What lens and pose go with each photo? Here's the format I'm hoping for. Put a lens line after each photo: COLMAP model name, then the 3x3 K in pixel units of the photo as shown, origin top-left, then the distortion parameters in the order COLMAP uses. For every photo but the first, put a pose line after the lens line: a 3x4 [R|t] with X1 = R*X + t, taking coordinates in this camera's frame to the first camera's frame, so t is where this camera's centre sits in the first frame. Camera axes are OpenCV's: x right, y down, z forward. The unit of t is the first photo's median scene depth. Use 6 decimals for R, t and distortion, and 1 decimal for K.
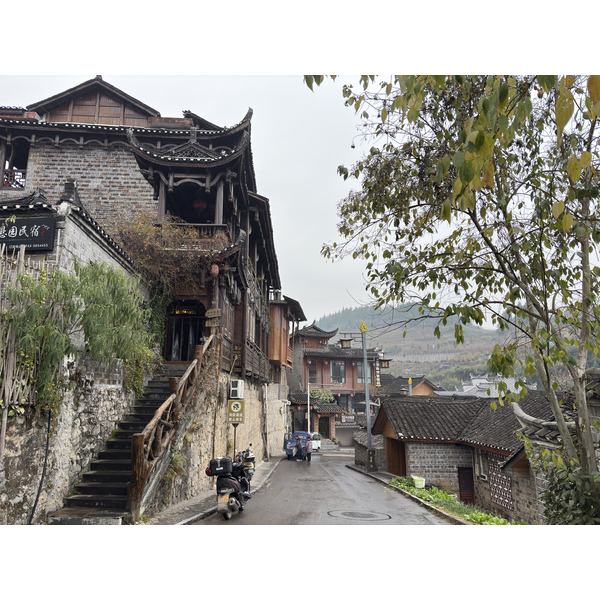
lens RADIAL K [[499.4, 0, 300.0], [0, 499.4, 300.0], [0, 0, 1]] dist [0.012365, -0.000933]
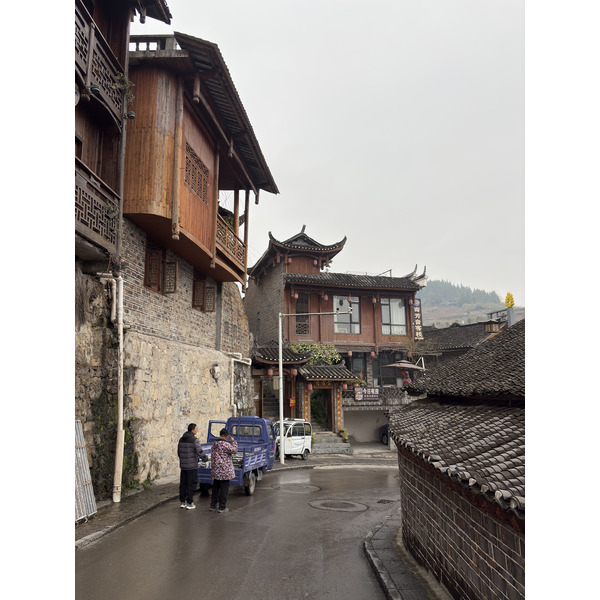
lens RADIAL K [[499.4, 0, 300.0], [0, 499.4, 300.0], [0, 0, 1]] dist [0.012365, -0.000933]
pose [[0.999009, -0.026909, -0.035446, 0.046004], [0.027392, 0.999537, 0.013227, 0.128714], [0.035074, -0.014185, 0.999284, 0.465266]]
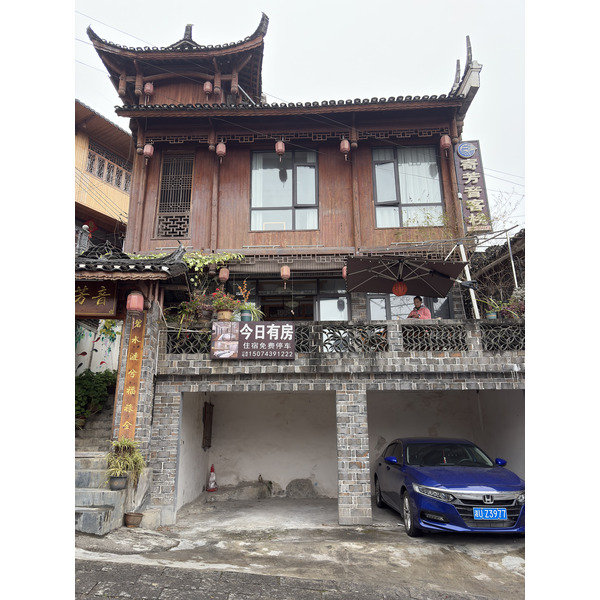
lens RADIAL K [[499.4, 0, 300.0], [0, 499.4, 300.0], [0, 0, 1]] dist [0.012365, -0.000933]
pose [[0.924934, -0.134027, -0.355715, 0.175353], [0.090353, 0.986476, -0.136750, 0.251003], [0.369233, 0.094345, 0.924536, 0.849700]]
